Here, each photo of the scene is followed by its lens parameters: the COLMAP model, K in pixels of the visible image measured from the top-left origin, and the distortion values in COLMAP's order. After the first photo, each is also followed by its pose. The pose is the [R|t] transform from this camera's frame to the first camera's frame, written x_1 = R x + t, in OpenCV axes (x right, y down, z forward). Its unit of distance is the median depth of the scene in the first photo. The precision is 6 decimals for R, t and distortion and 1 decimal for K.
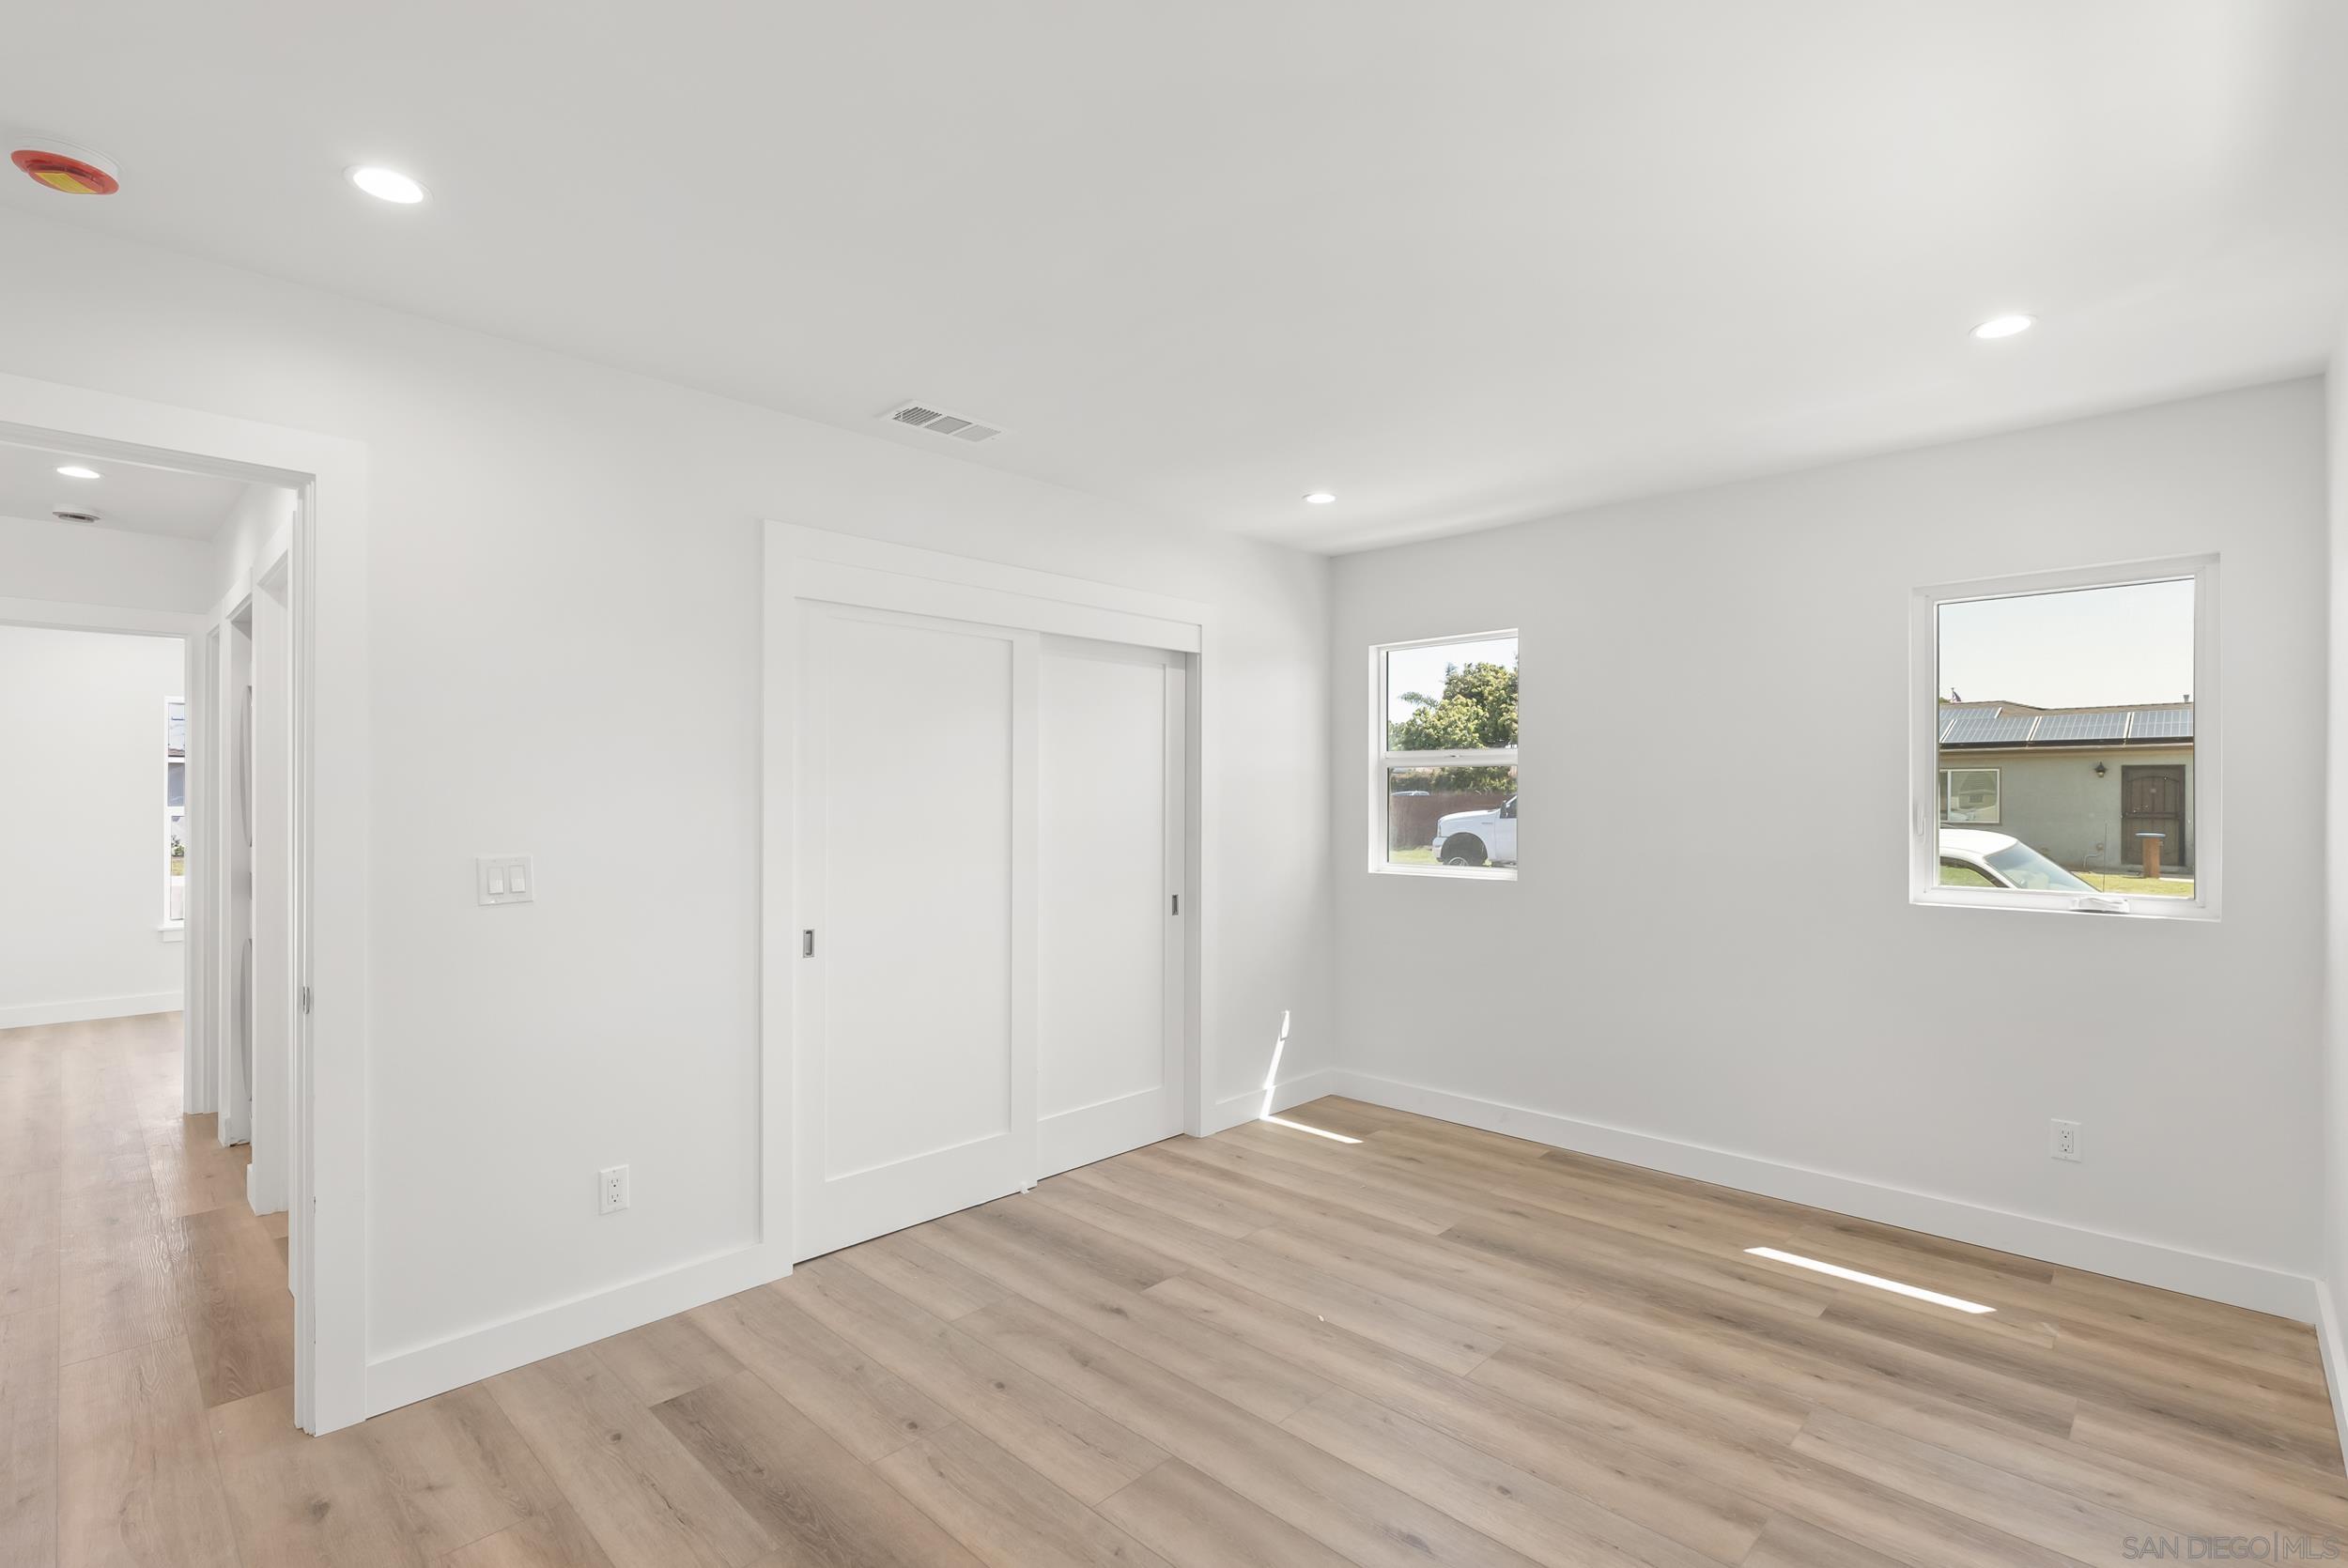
lens RADIAL K [[1074.0, 0, 1186.3], [0, 1074.0, 785.5], [0, 0, 1]] dist [-0.004227, 0.000394]
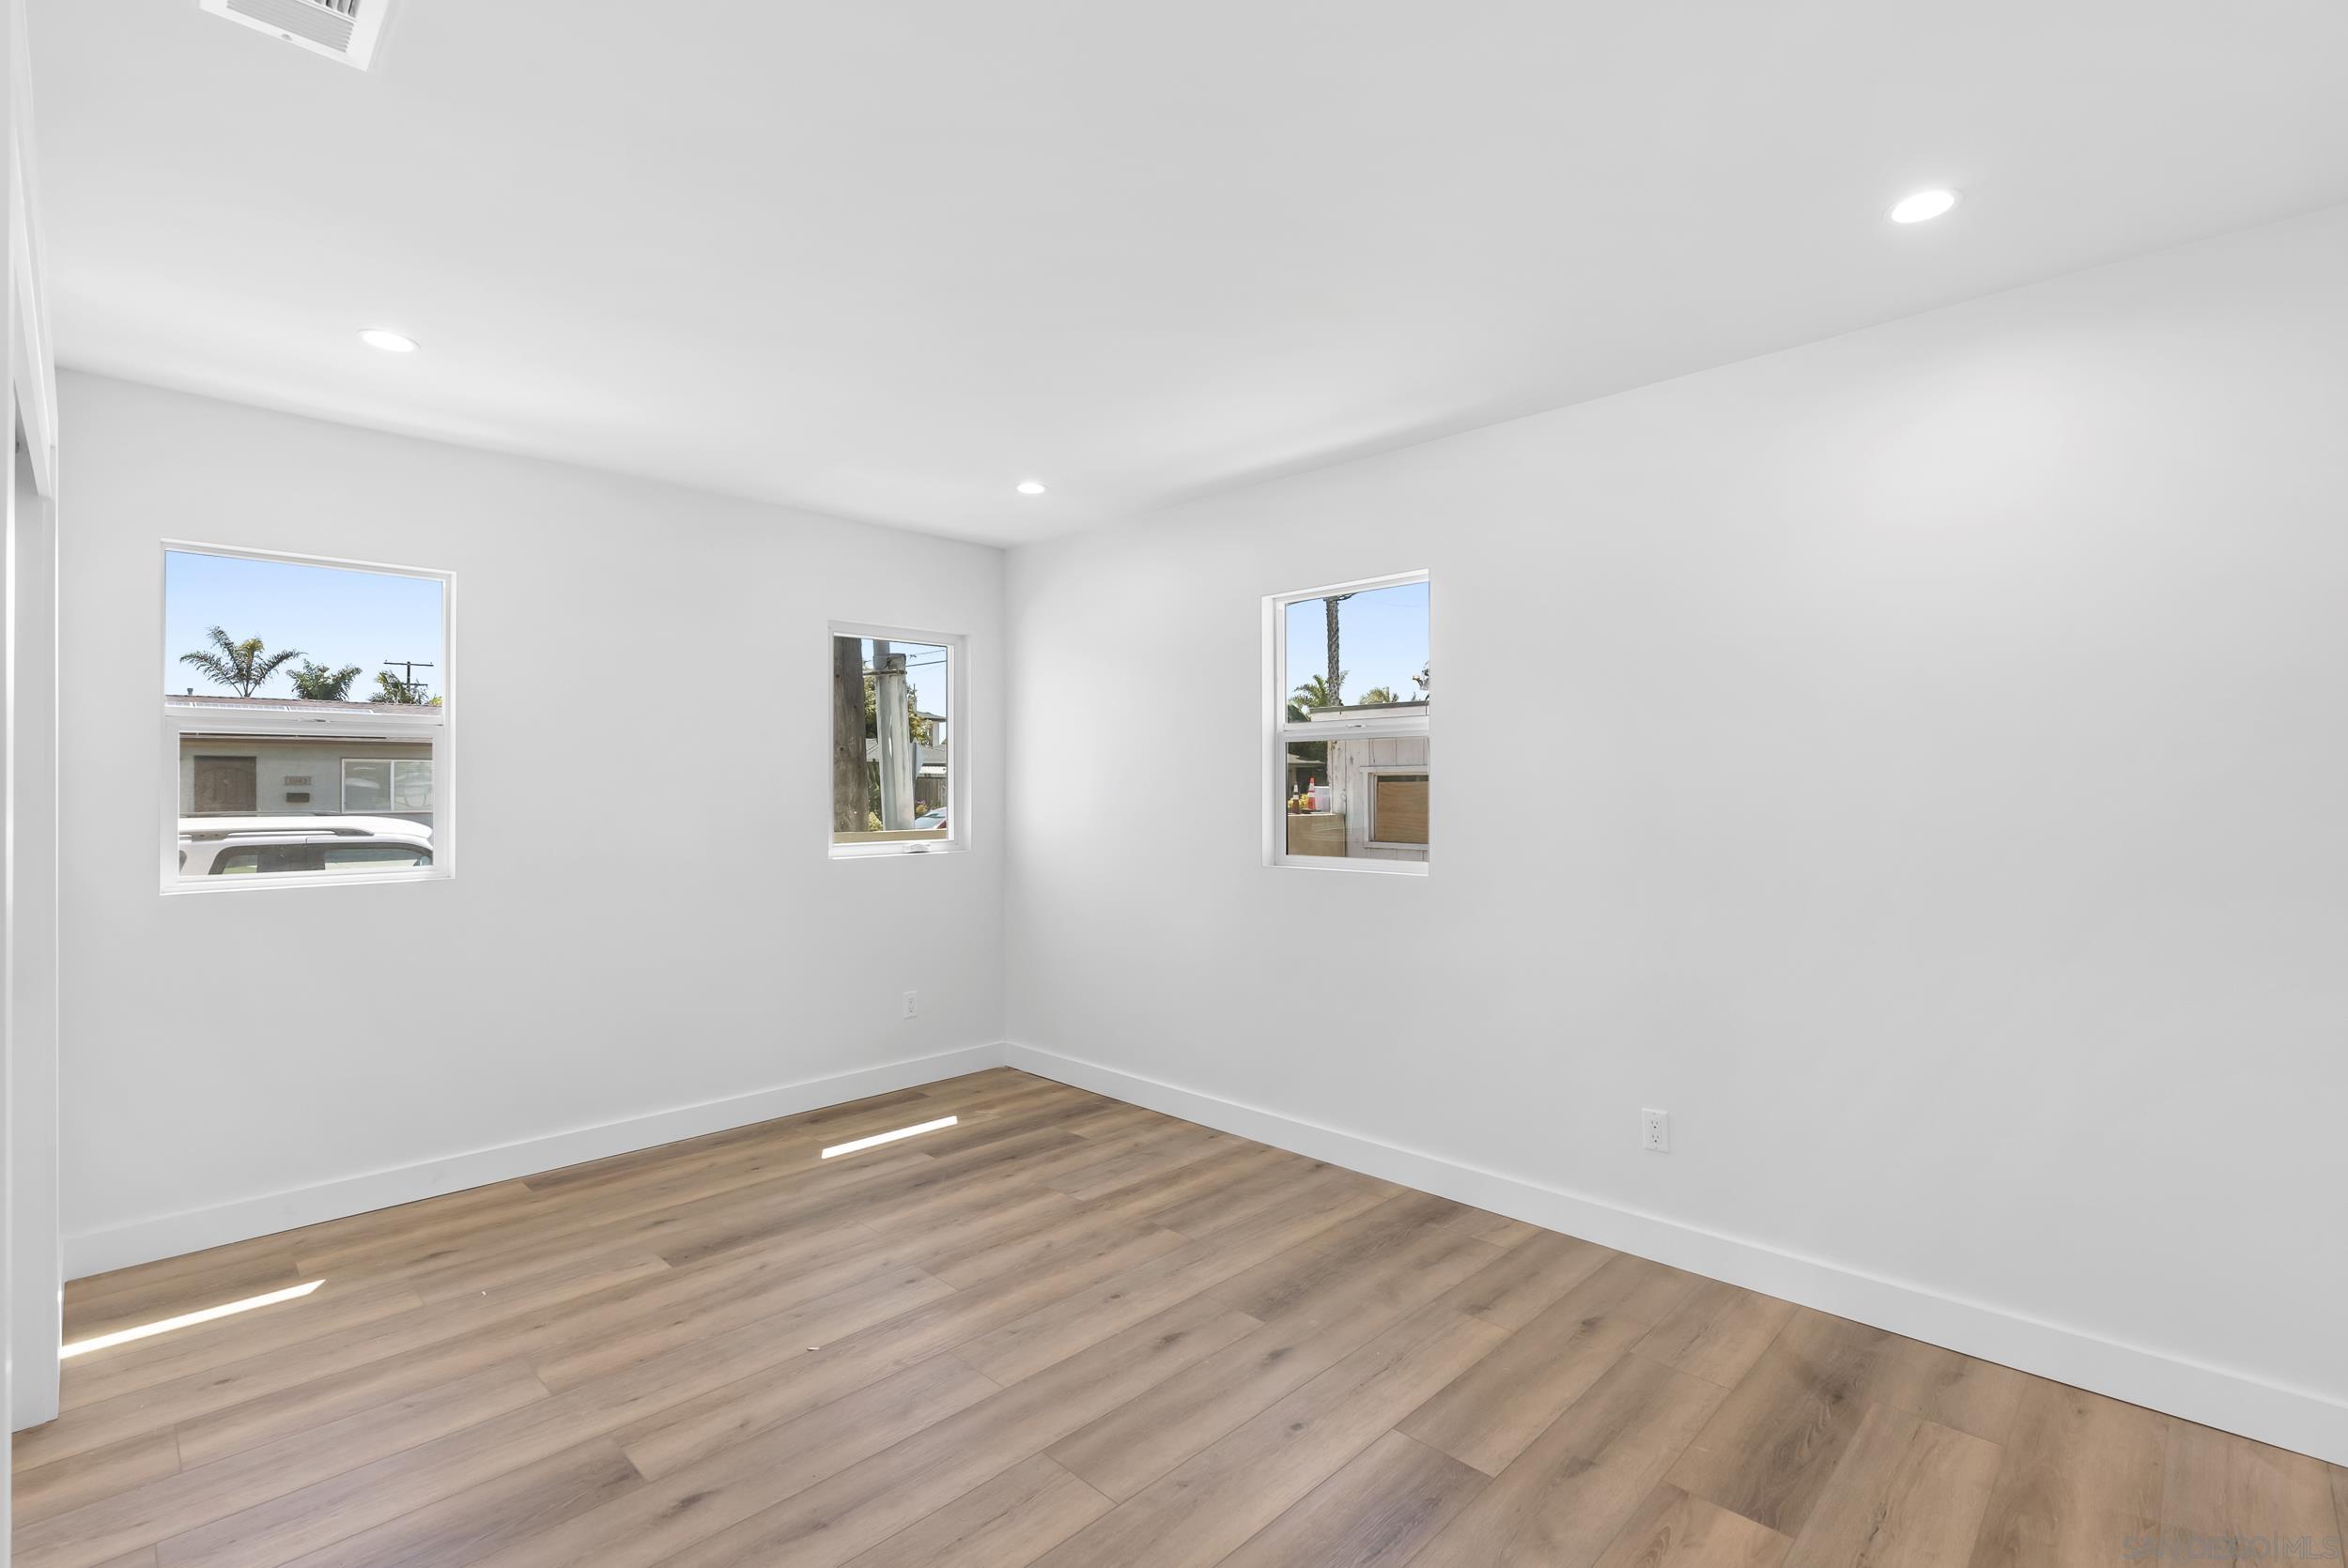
lens RADIAL K [[1074.0, 0, 1186.3], [0, 1074.0, 785.5], [0, 0, 1]] dist [-0.004227, 0.000394]
pose [[0.004300, 0.001489, 0.999990, -0.691468], [-0.006377, 0.999979, -0.001462, 0.028889], [-0.999970, -0.006371, 0.004309, 0.630622]]
